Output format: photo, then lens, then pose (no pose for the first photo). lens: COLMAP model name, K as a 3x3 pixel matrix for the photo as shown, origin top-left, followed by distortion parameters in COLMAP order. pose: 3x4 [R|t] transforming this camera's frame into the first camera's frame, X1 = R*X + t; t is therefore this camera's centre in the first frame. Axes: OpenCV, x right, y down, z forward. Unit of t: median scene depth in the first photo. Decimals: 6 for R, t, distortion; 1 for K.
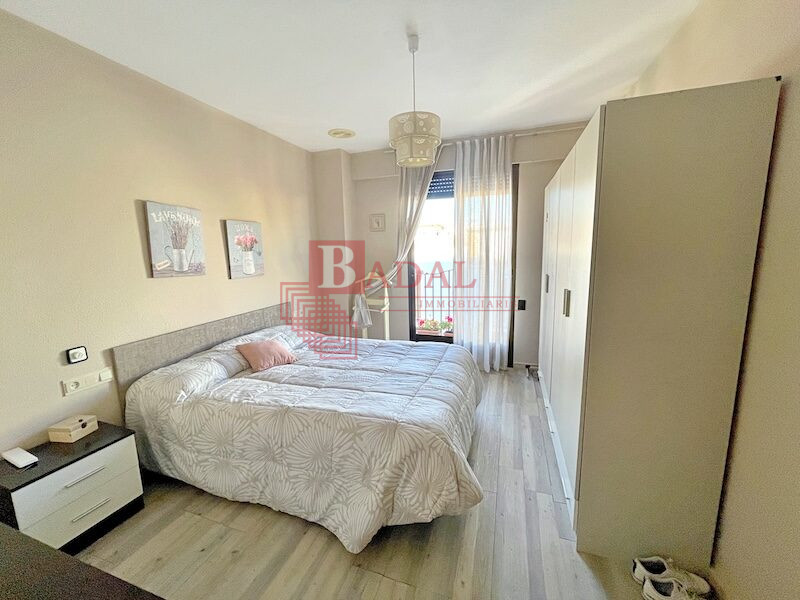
lens RADIAL K [[320.9, 0, 400.4], [0, 320.9, 299.0], [0, 0, 1]] dist [-0.004088, 0.000564]
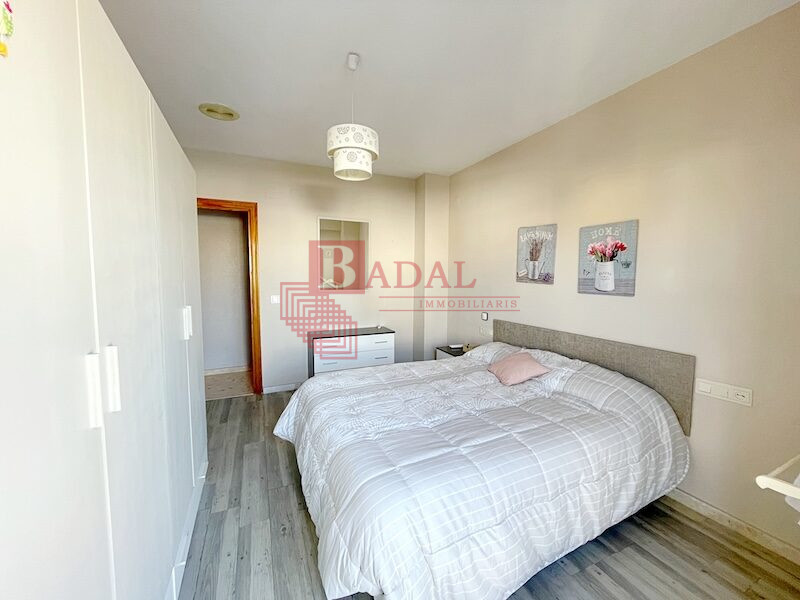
lens RADIAL K [[320.9, 0, 399.3], [0, 320.9, 299.2], [0, 0, 1]] dist [-0.004088, 0.000564]
pose [[-0.733497, 0.073270, -0.675732, 0.543885], [-0.093540, 0.973831, 0.207130, -0.224617], [0.673225, 0.215137, -0.707449, 1.587497]]
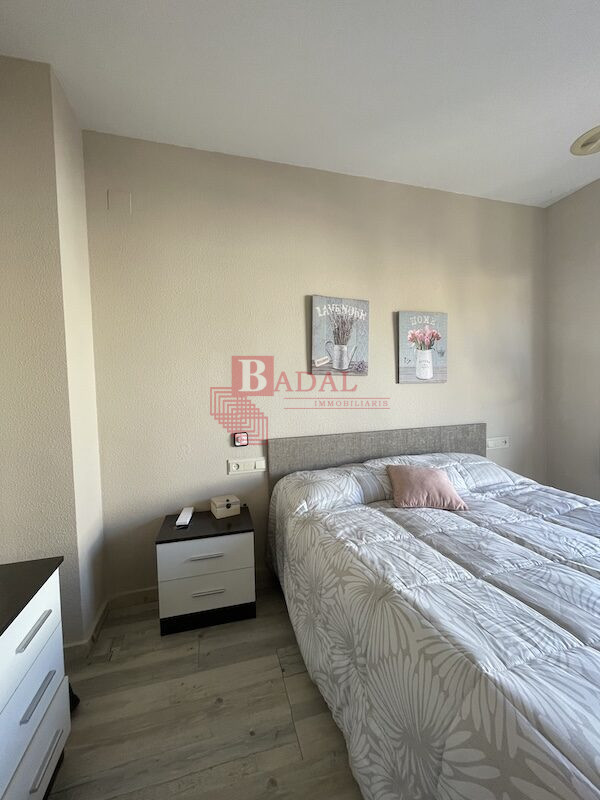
lens RADIAL K [[320.9, 0, 300.0], [0, 320.9, 400.6], [0, 0, 1]] dist [-0.004088, 0.000564]
pose [[0.568958, 0.037368, -0.821517, -0.003211], [-0.114732, 0.992804, -0.034300, 0.045967], [0.814324, 0.113770, 0.569151, 0.414817]]
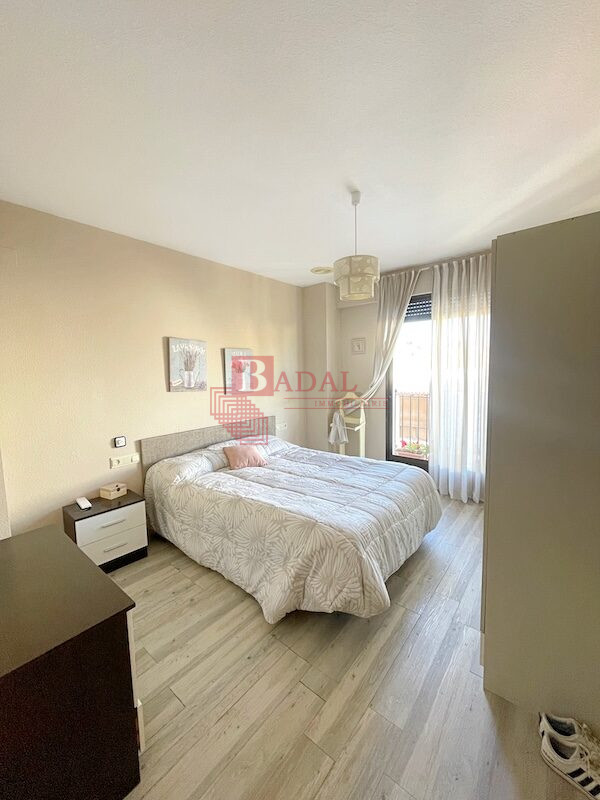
lens RADIAL K [[320.9, 0, 300.5], [0, 320.9, 400.2], [0, 0, 1]] dist [-0.004088, 0.000564]
pose [[0.935818, 0.036601, -0.350578, 0.230405], [-0.056114, 0.997380, -0.045661, 0.001514], [0.347988, 0.062403, 0.935420, -0.092826]]
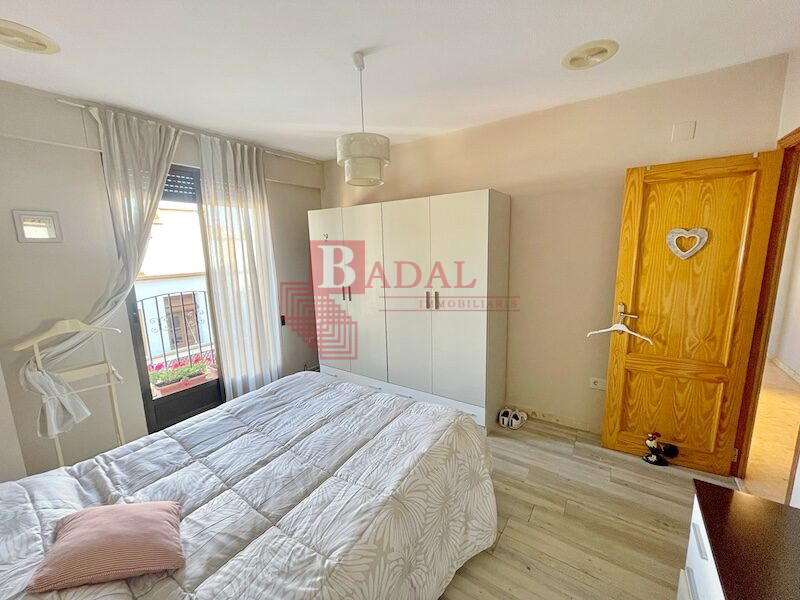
lens RADIAL K [[320.9, 0, 401.1], [0, 320.9, 299.8], [0, 0, 1]] dist [-0.004088, 0.000564]
pose [[0.271743, -0.138196, 0.952396, -0.760006], [0.169646, 0.981017, 0.093944, -0.126287], [-0.947299, 0.136041, 0.290029, 0.556371]]
